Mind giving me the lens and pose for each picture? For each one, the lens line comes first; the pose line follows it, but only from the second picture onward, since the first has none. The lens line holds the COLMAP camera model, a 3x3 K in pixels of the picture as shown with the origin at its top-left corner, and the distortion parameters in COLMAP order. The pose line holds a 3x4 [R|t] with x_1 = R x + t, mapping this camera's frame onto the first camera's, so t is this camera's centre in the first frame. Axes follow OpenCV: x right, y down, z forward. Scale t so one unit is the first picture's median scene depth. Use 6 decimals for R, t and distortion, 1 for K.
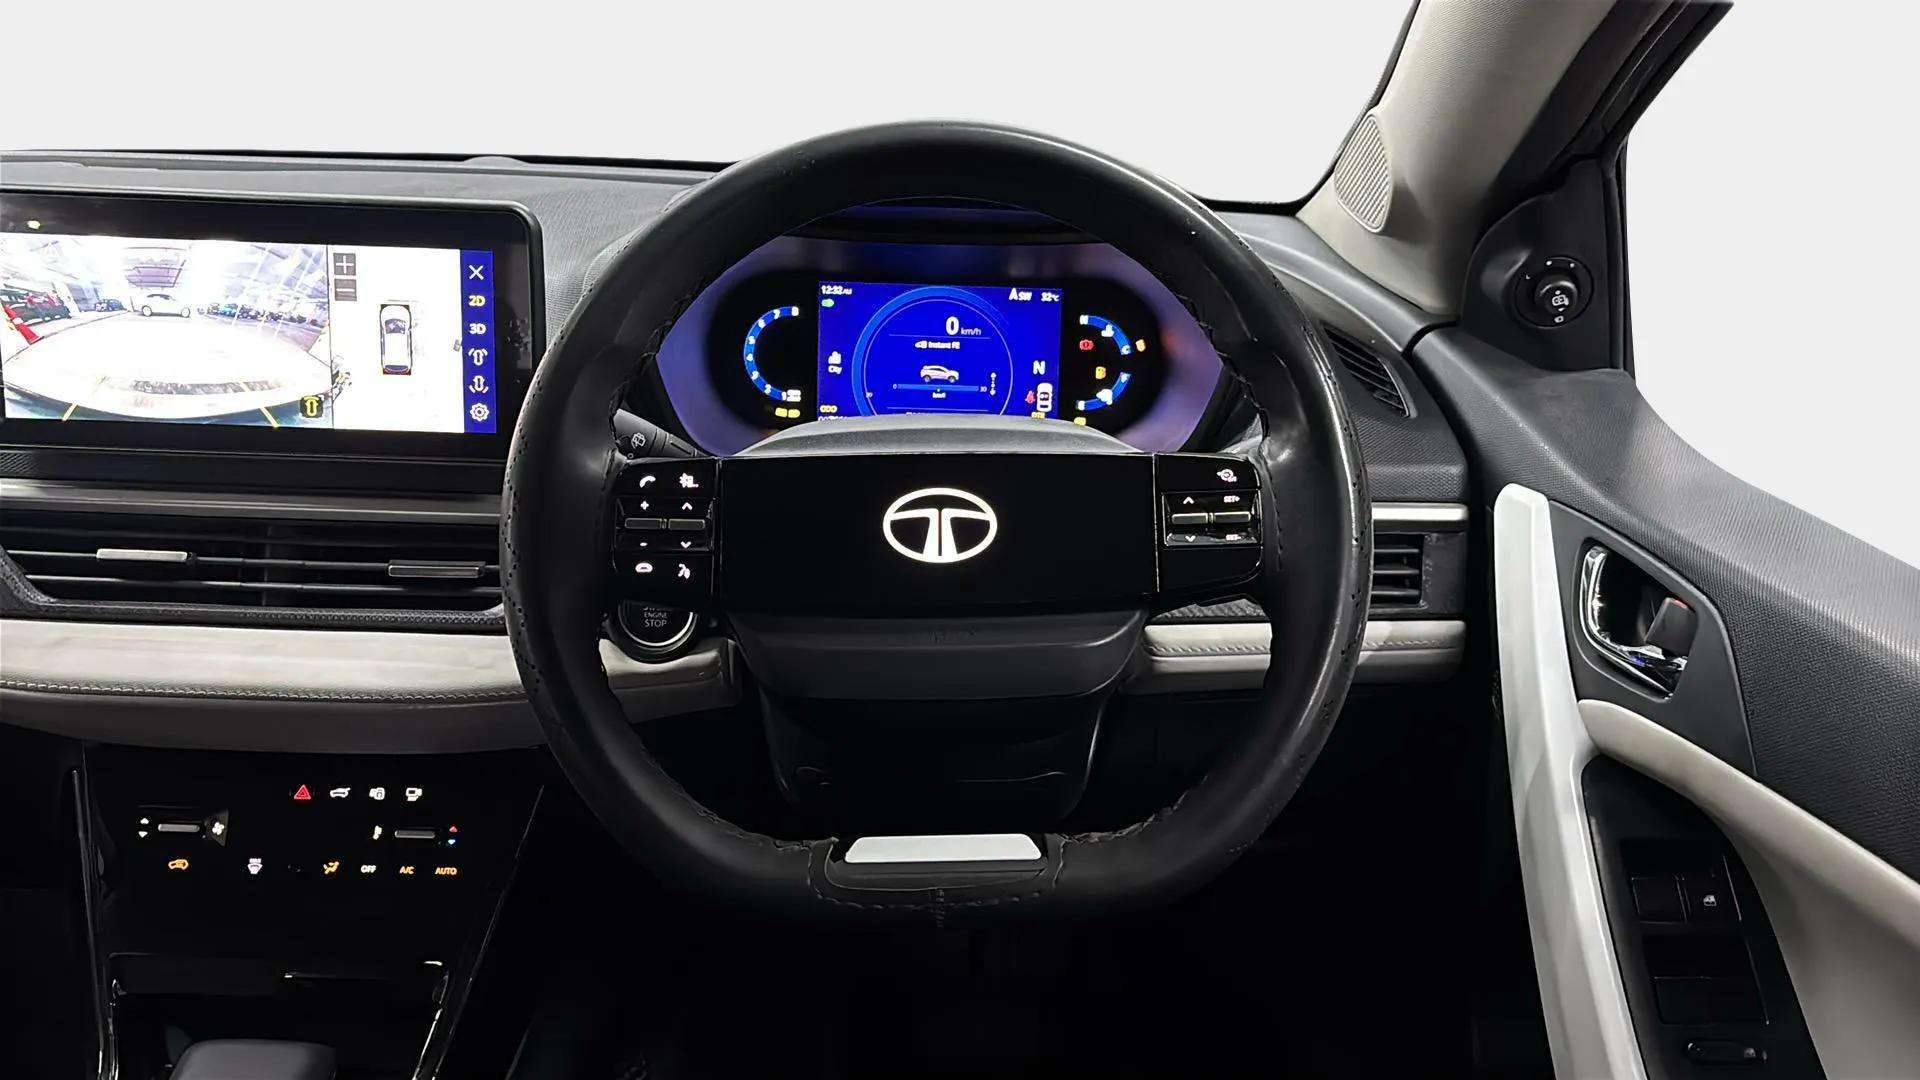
lens RADIAL K [[1424.9, 0, 972.3], [0, 1424.9, 591.9], [0, 0, 1]] dist [0.037908, -0.072004]
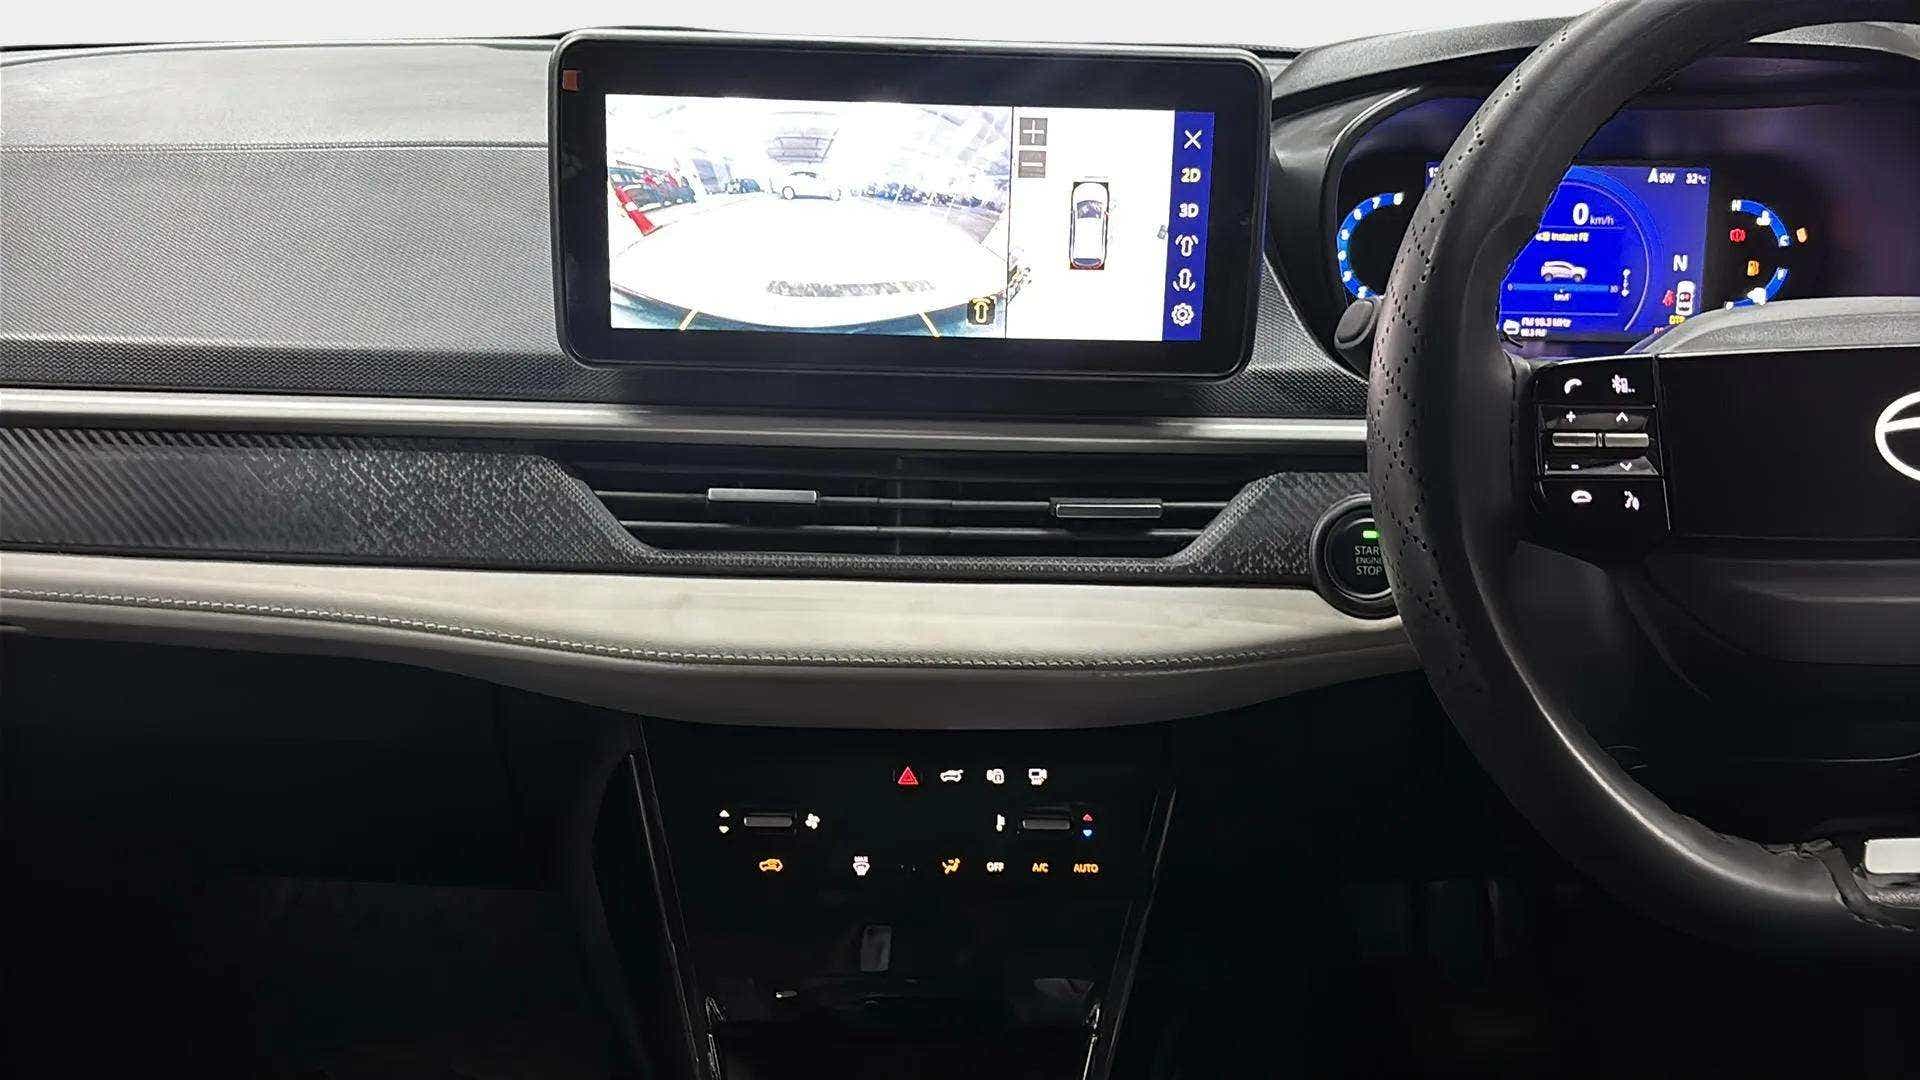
lens RADIAL K [[1424.9, 0, 930.0], [0, 1424.9, 585.5], [0, 0, 1]] dist [0.037908, -0.072004]
pose [[0.999905, -0.013663, 0.001903, -0.487887], [0.013597, 0.999424, 0.031079, 0.002099], [-0.002326, -0.031050, 0.999515, 0.177480]]
